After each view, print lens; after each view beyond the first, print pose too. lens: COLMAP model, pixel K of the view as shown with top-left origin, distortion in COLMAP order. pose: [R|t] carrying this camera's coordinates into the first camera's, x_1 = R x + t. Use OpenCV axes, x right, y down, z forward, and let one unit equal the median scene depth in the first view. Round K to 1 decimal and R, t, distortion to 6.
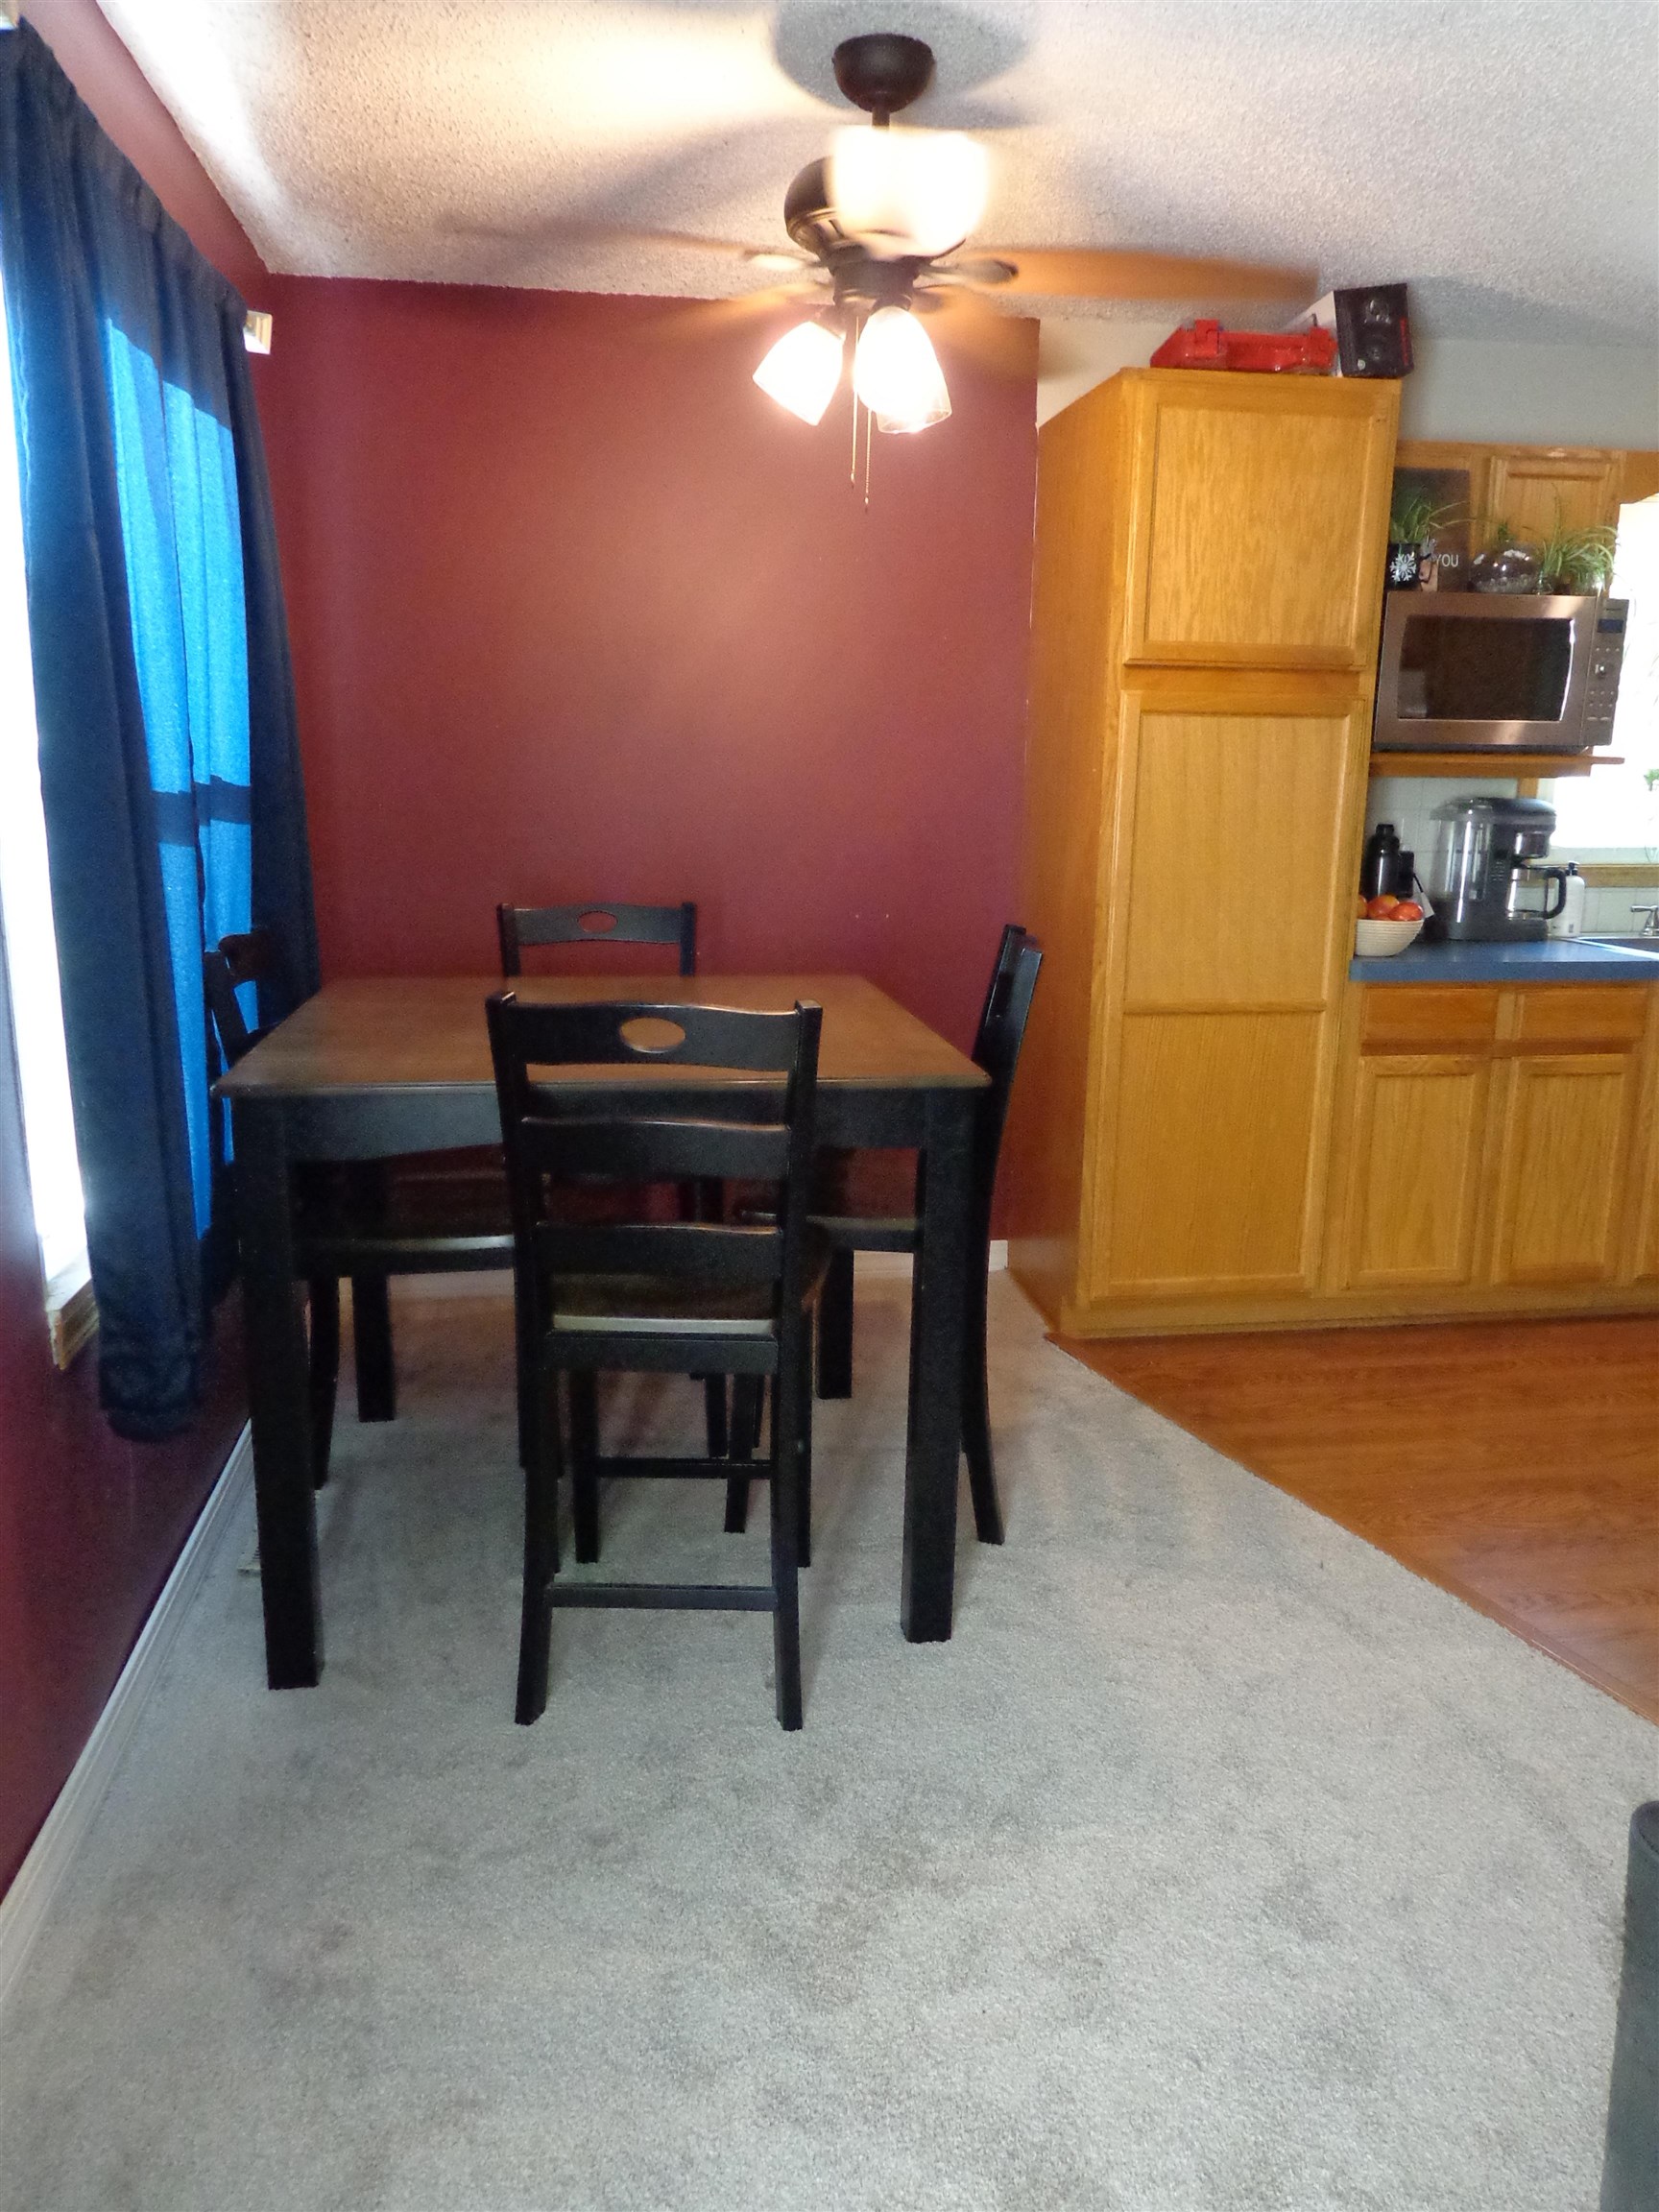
lens RADIAL K [[1567.4, 0, 830.6], [0, 1567.4, 1110.0], [0, 0, 1]] dist [0.010651, 0.015221]
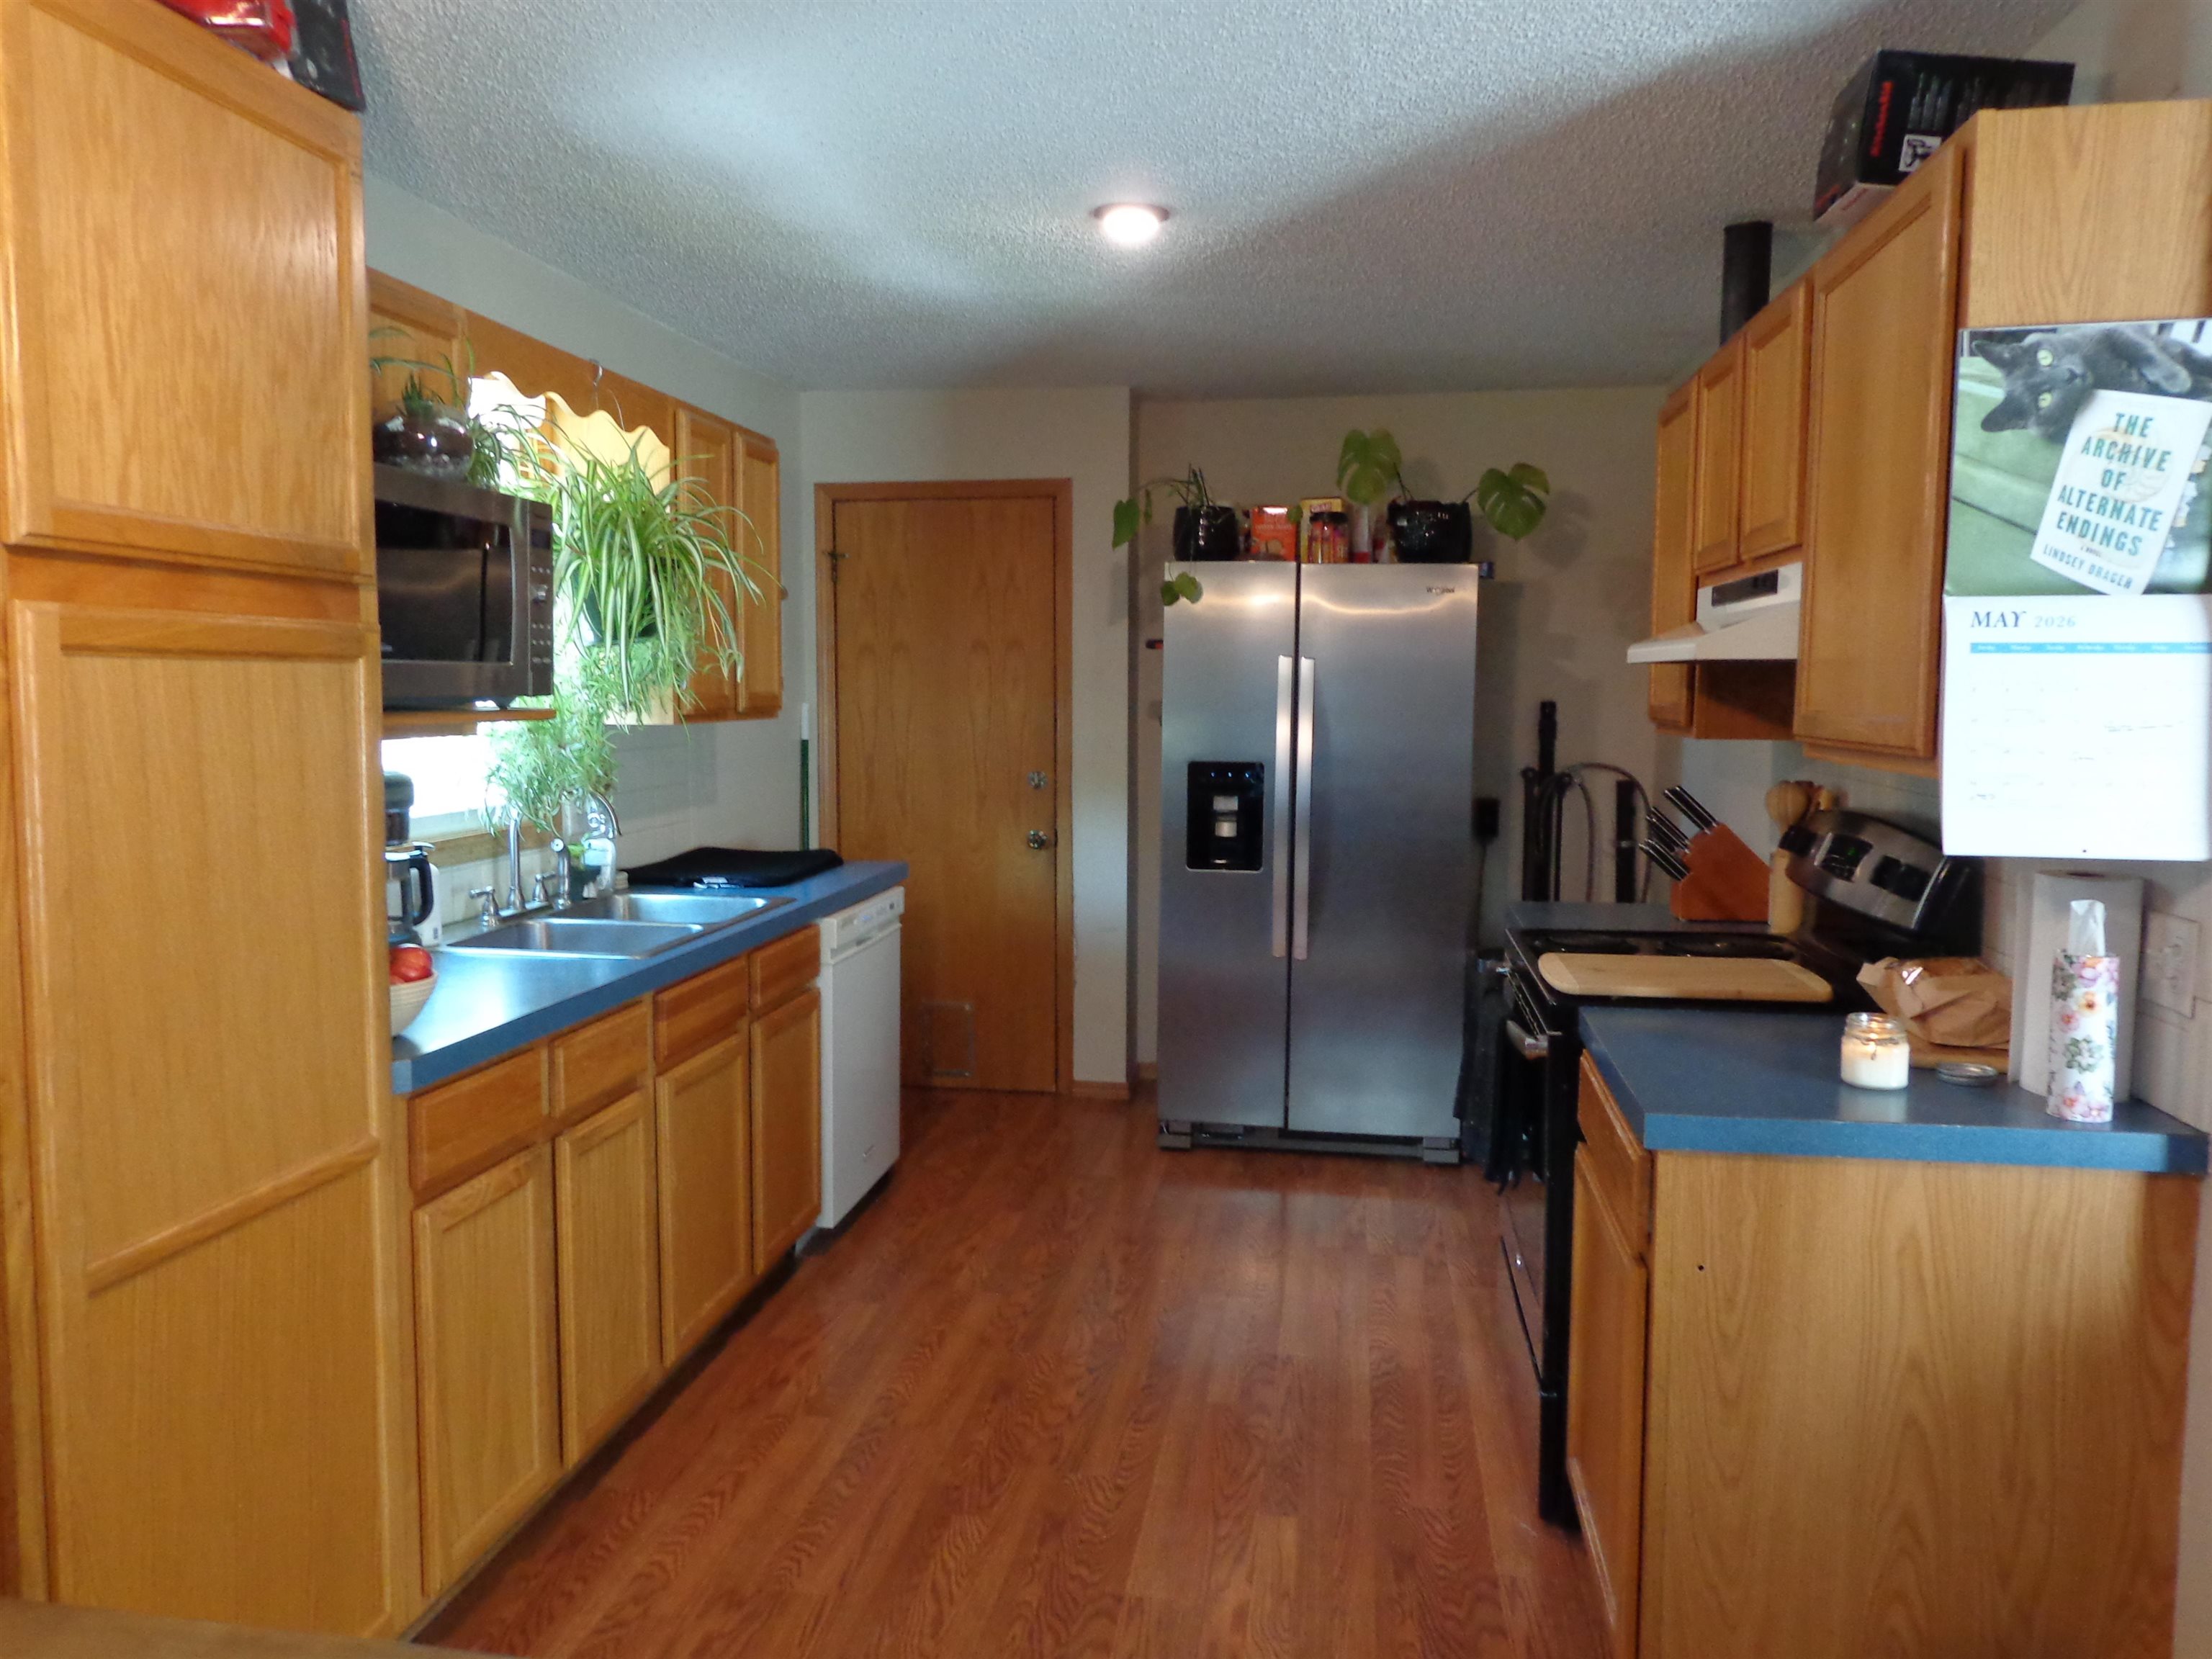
lens RADIAL K [[1567.4, 0, 1108.1], [0, 1567.4, 817.4], [0, 0, 1]] dist [0.010651, 0.015221]
pose [[0.299427, -0.092445, 0.949630, -0.150738], [0.197023, 0.979834, 0.033262, -0.160035], [-0.933555, 0.177140, 0.311603, 0.578029]]
